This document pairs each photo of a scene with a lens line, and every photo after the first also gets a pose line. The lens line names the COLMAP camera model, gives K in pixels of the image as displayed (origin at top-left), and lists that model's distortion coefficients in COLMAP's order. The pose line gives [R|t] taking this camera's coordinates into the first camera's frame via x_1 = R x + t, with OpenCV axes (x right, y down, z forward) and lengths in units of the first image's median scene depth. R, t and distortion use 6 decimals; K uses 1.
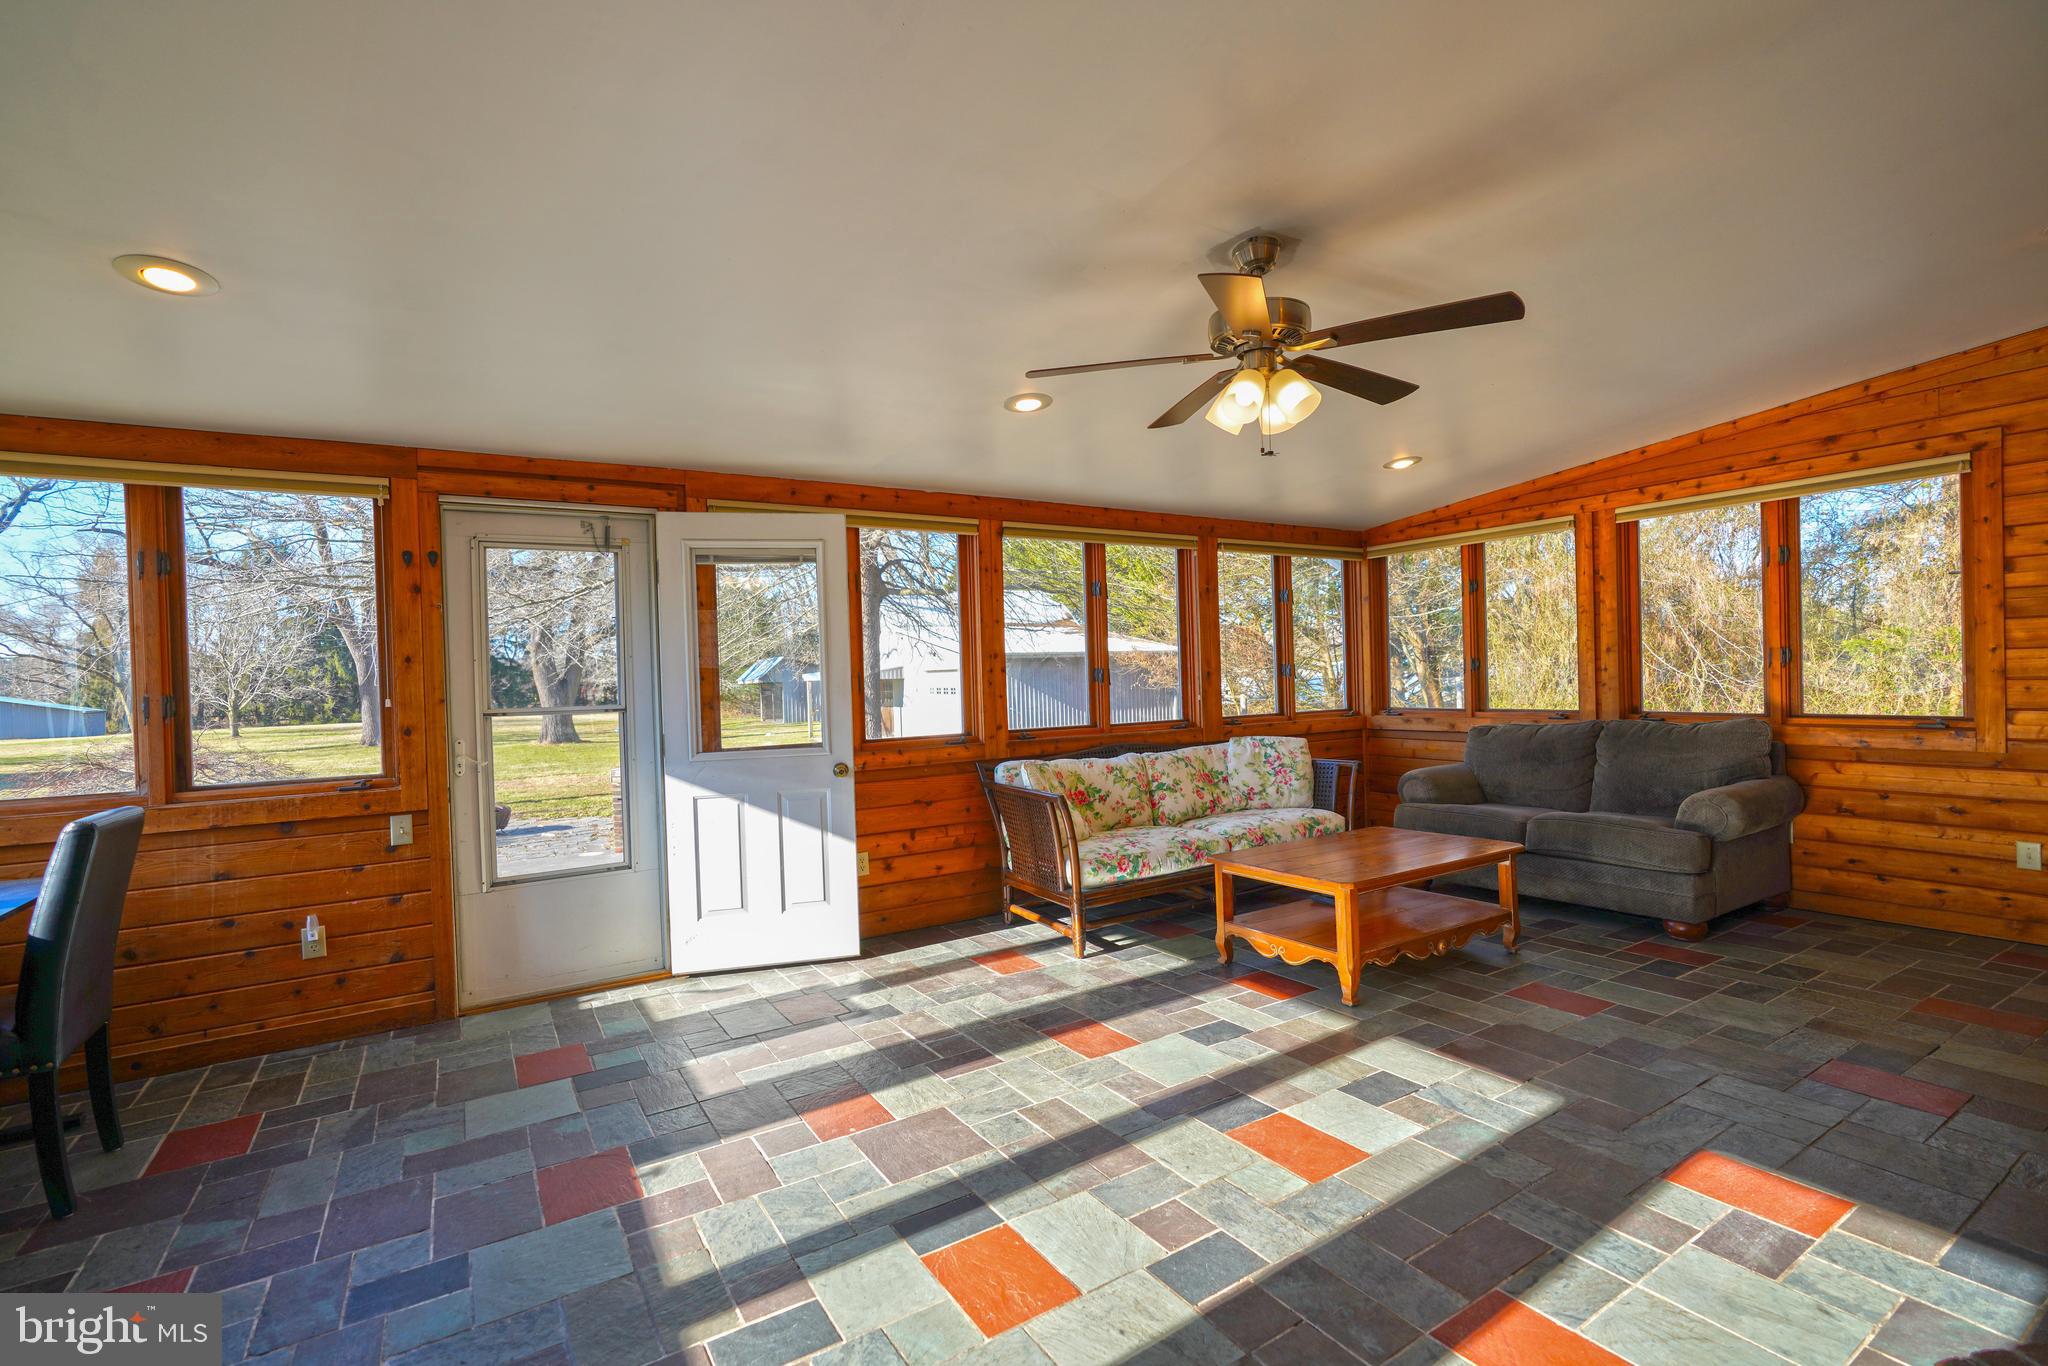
lens RADIAL K [[917.6, 0, 1010.6], [0, 917.6, 677.9], [0, 0, 1]] dist [-0.014602, 0.006425]
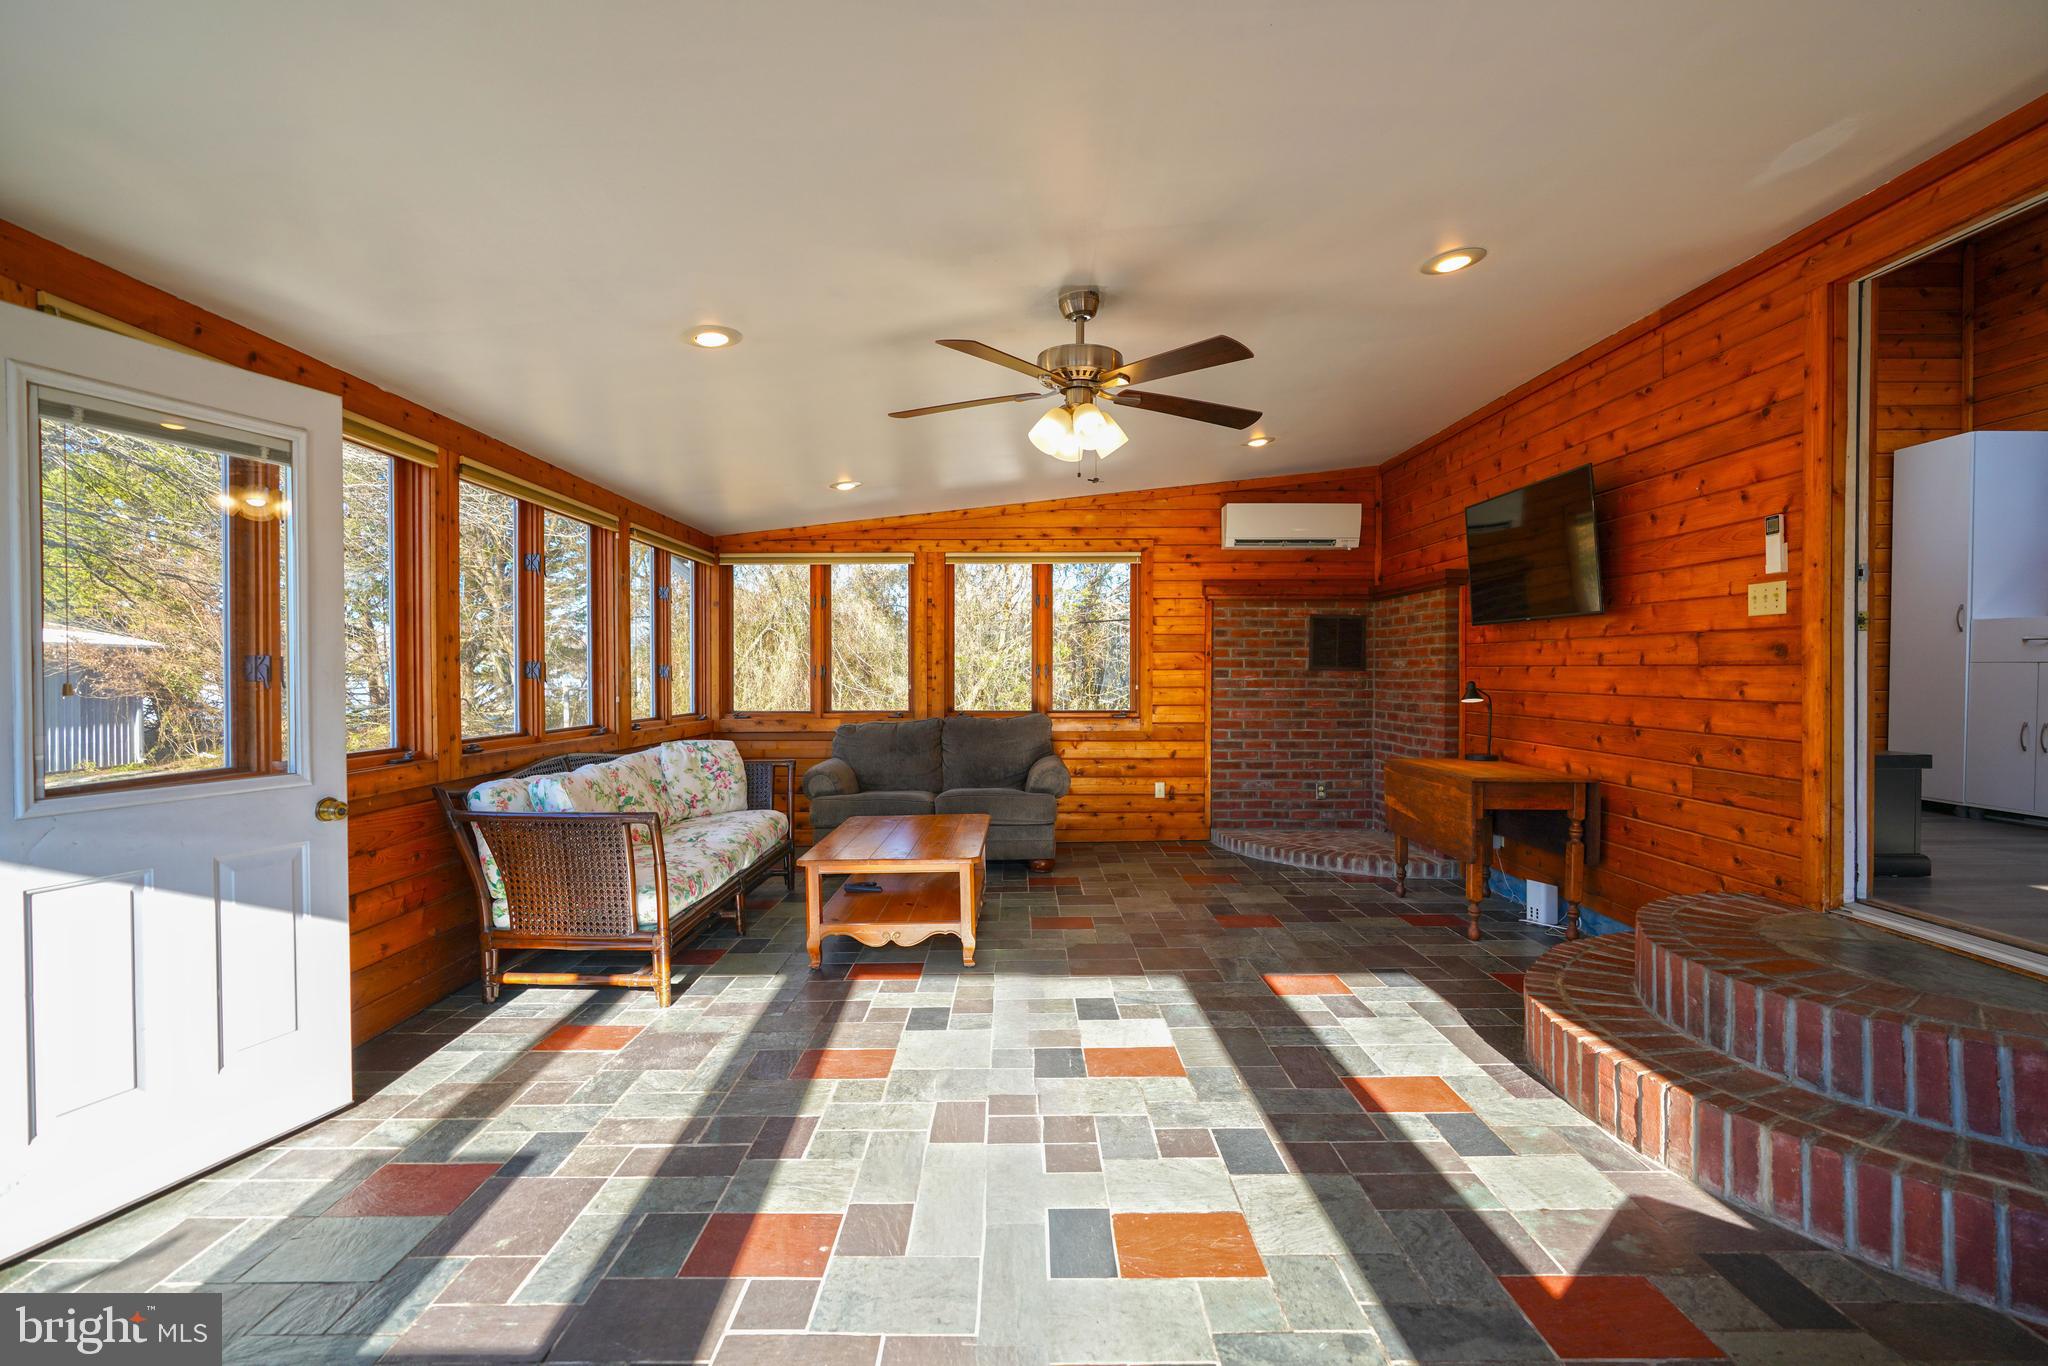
lens RADIAL K [[917.6, 0, 1013.2], [0, 917.6, 679.1], [0, 0, 1]] dist [-0.014602, 0.006425]
pose [[0.531540, 0.022562, 0.846733, -0.495885], [-0.011608, 0.999745, -0.019351, 0.021324], [-0.846954, 0.000457, 0.531666, 0.306910]]
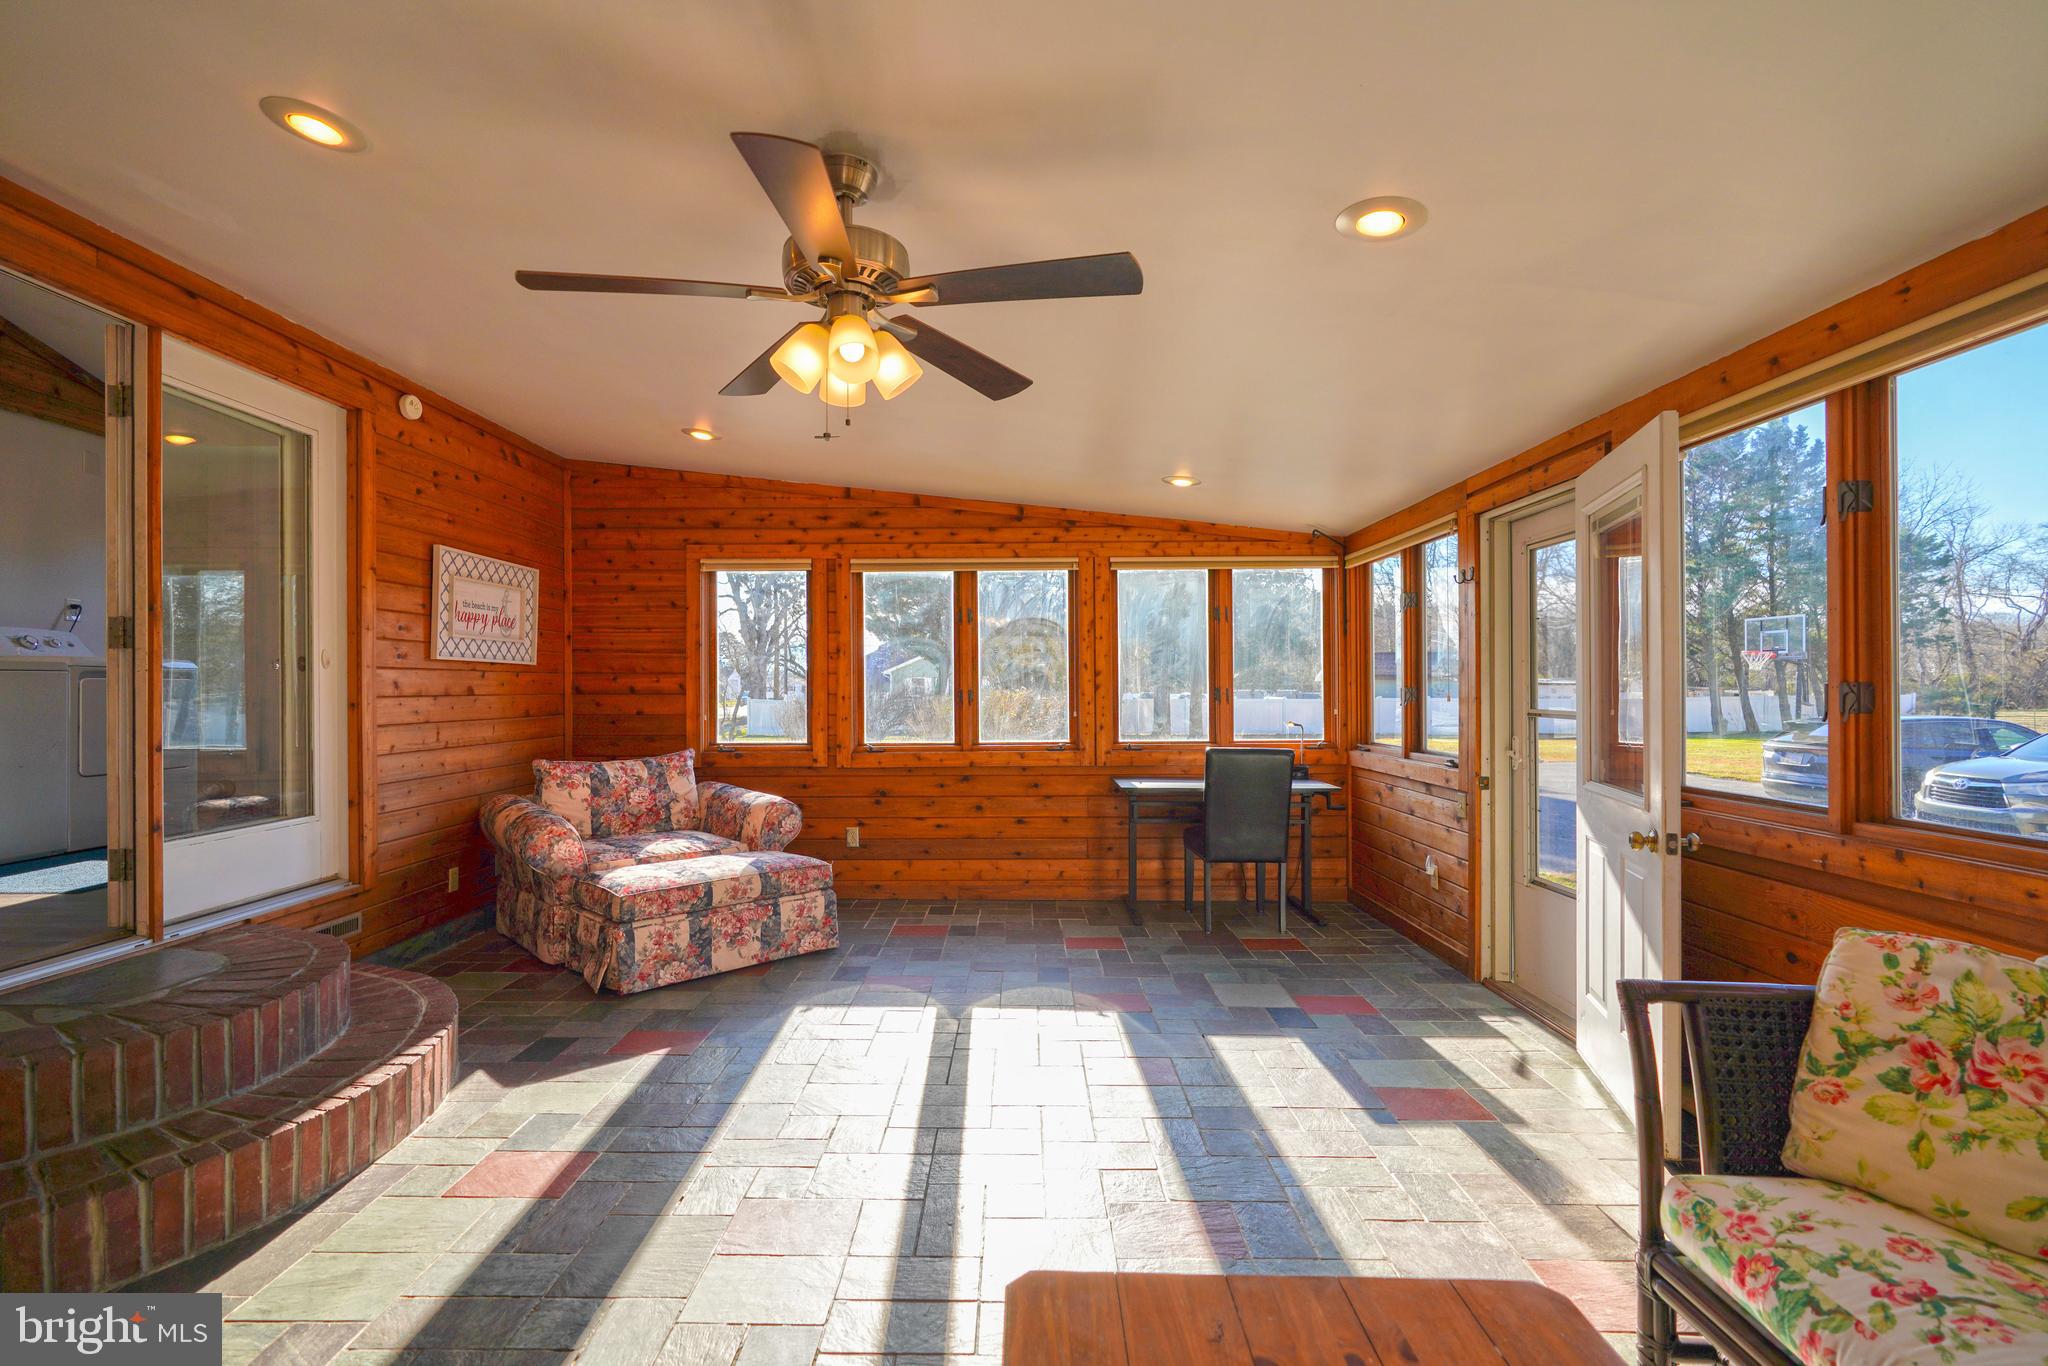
lens RADIAL K [[917.6, 0, 1018.9], [0, 917.6, 685.8], [0, 0, 1]] dist [-0.014602, 0.006425]
pose [[-0.528247, 0.030165, -0.848555, 0.584464], [0.015997, 0.999545, 0.025573, -0.026332], [0.848940, -0.000066, -0.528490, 1.035545]]
